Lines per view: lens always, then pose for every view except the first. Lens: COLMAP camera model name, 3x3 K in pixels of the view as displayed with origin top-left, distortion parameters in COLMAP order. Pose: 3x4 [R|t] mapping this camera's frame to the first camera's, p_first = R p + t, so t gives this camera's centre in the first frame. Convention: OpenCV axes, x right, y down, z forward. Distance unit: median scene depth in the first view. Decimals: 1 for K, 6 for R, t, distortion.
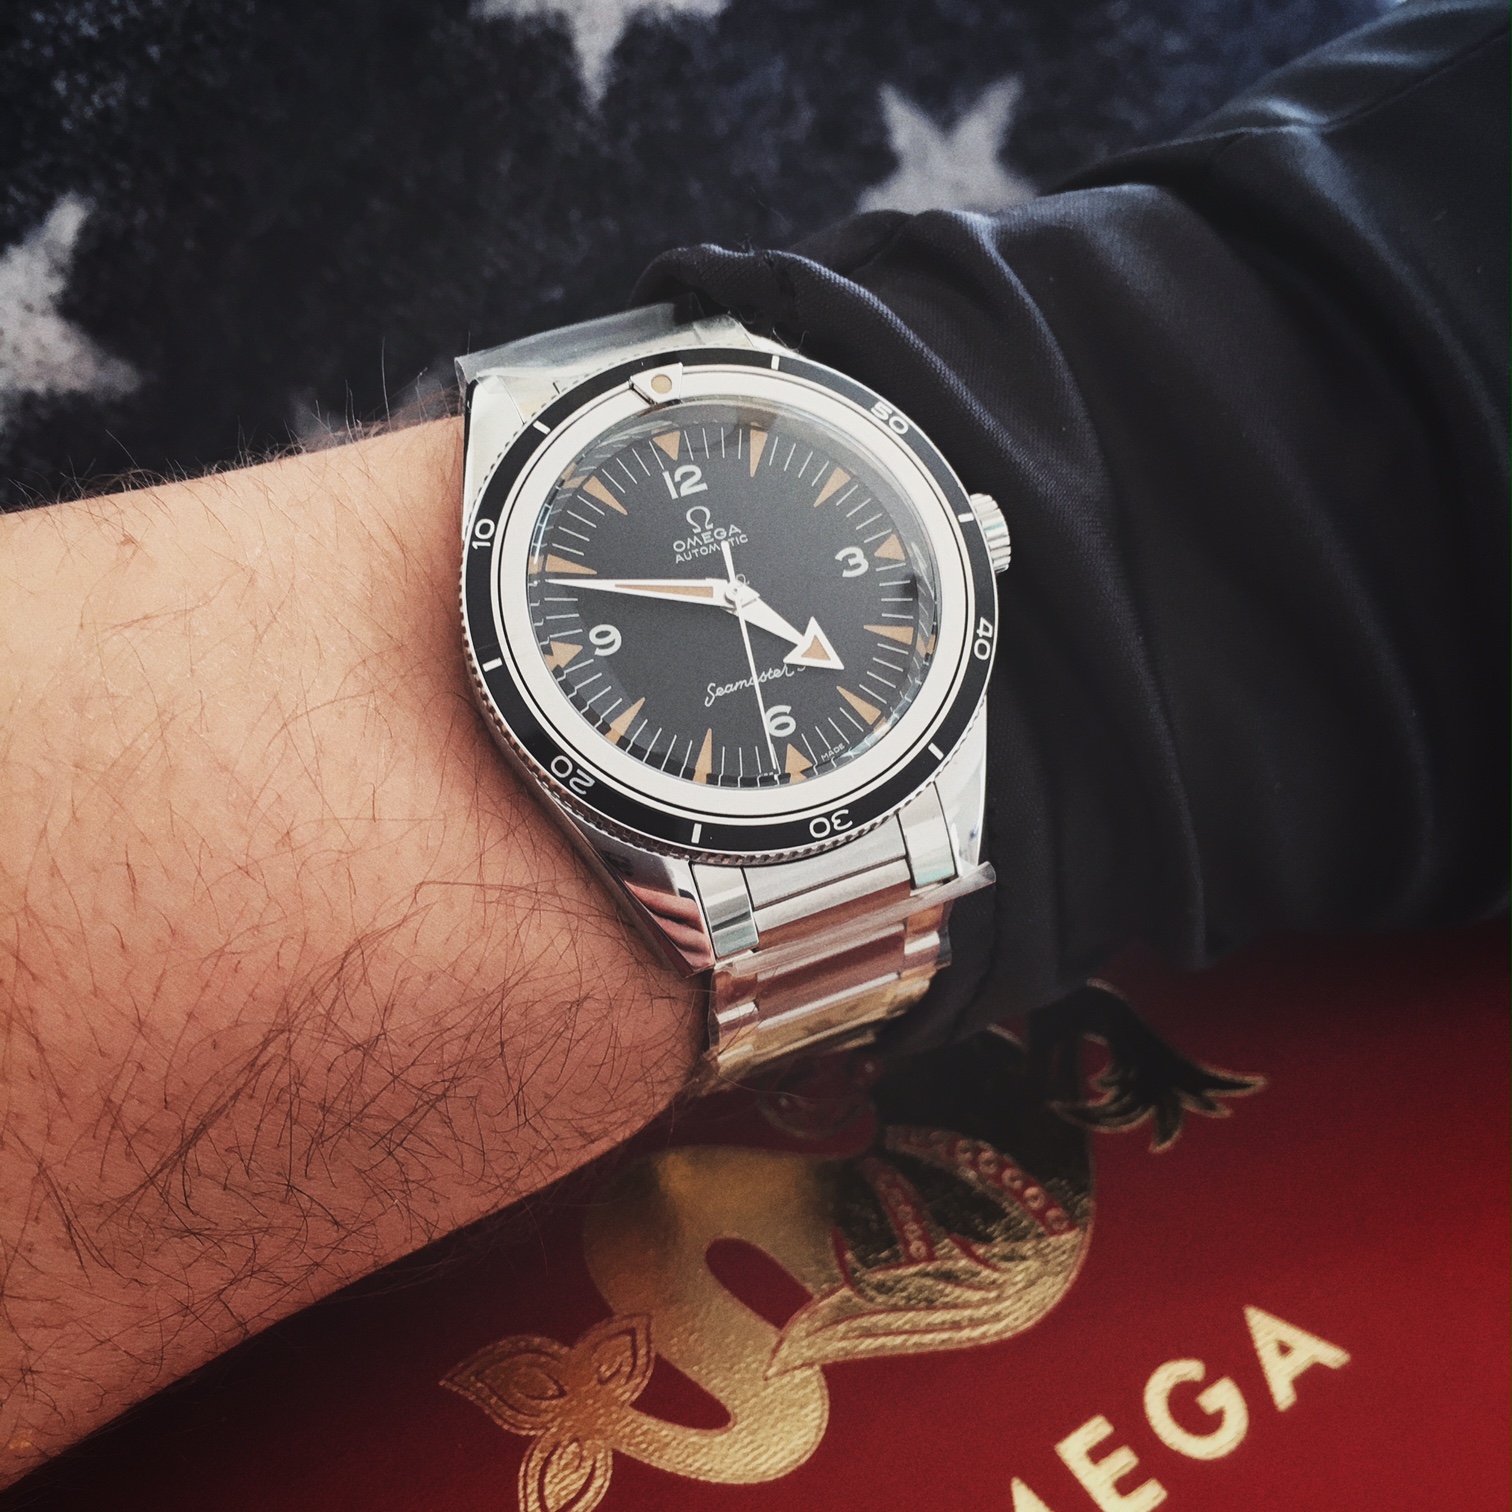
lens RADIAL K [[1813.7, 0, 754.0], [0, 1813.7, 757.0], [0, 0, 1]] dist [0.011546, 0.000000]
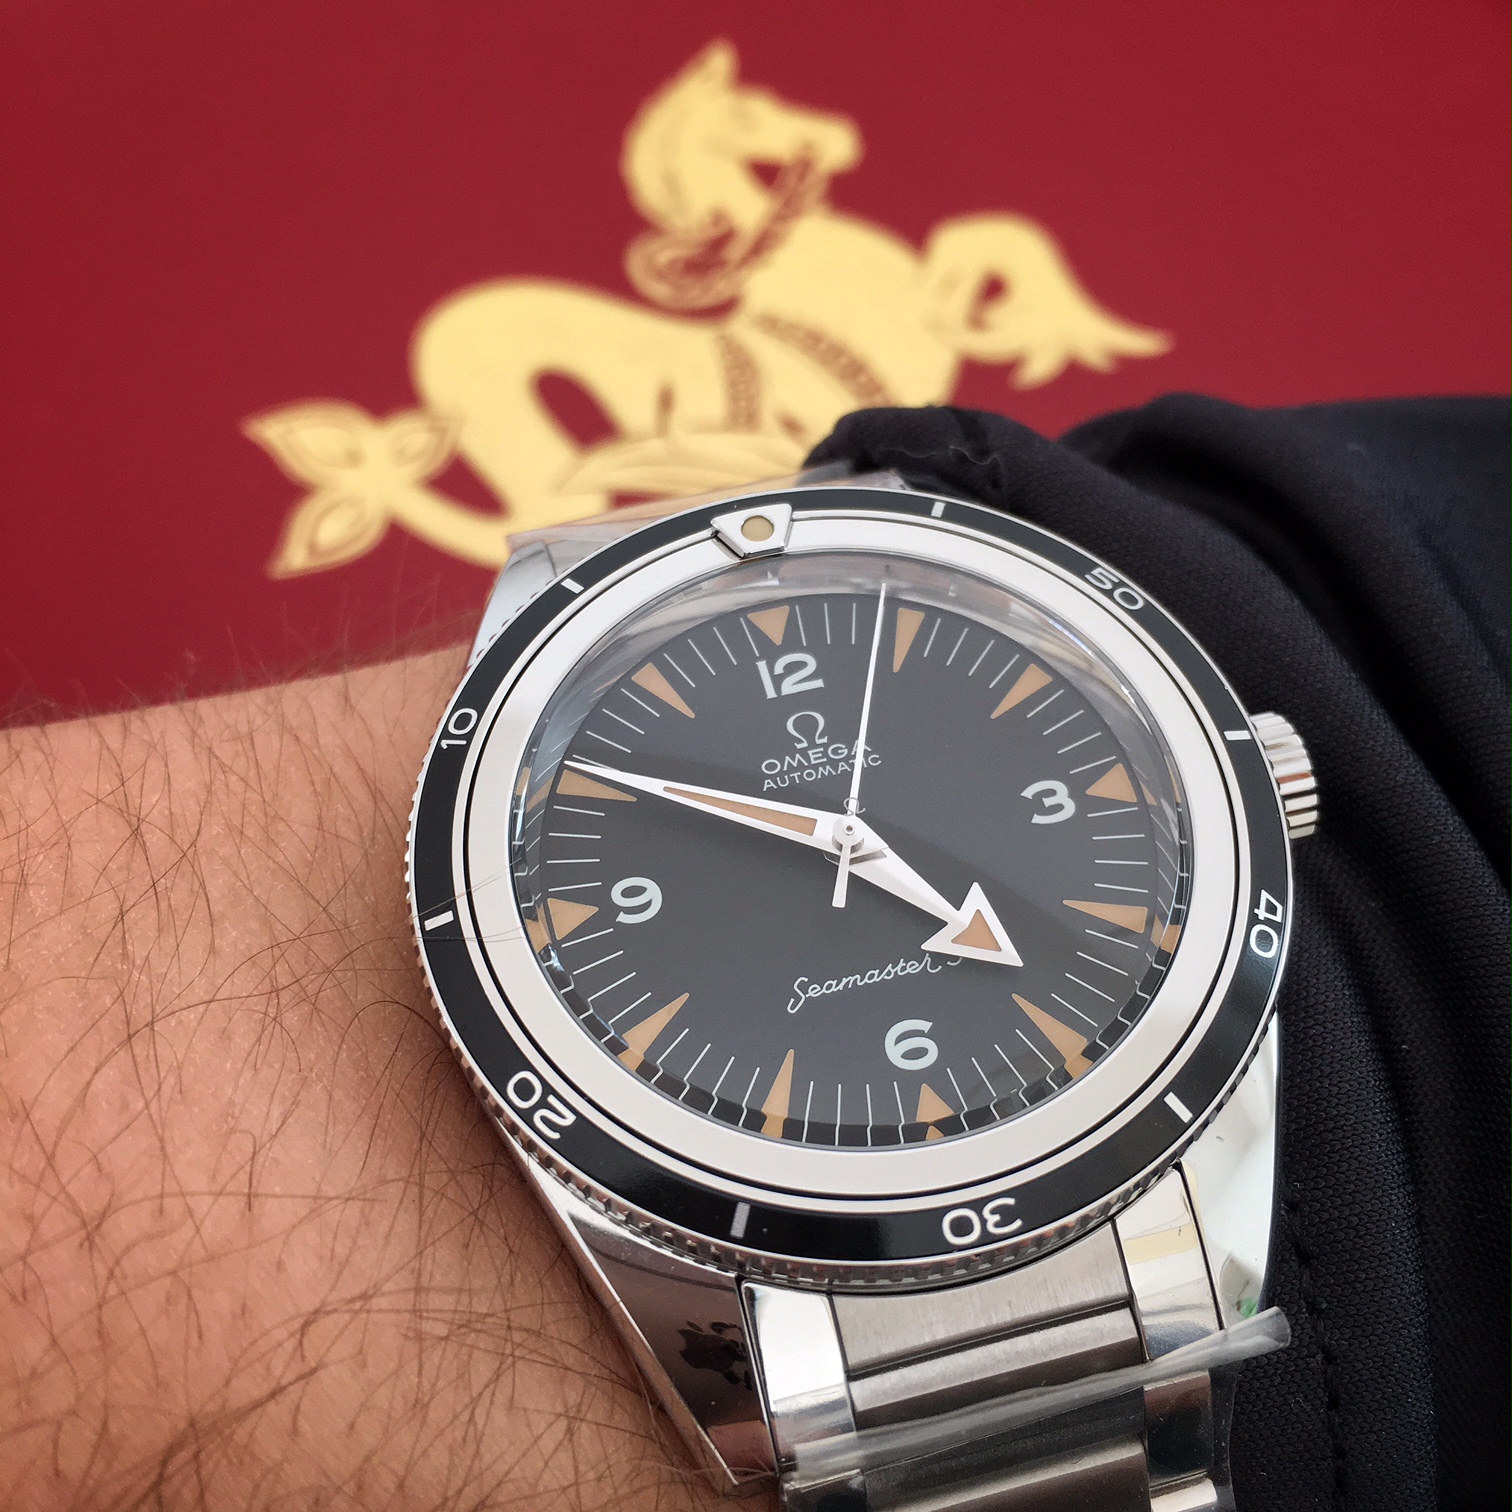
lens RADIAL K [[1813.7, 0, 758.7], [0, 1813.7, 753.4], [0, 0, 1]] dist [0.011546, 0.000000]
pose [[0.979491, 0.010348, -0.201222, 0.083211], [-0.065586, 0.960666, -0.269850, 0.051903], [0.190514, 0.277513, 0.941643, 0.397583]]
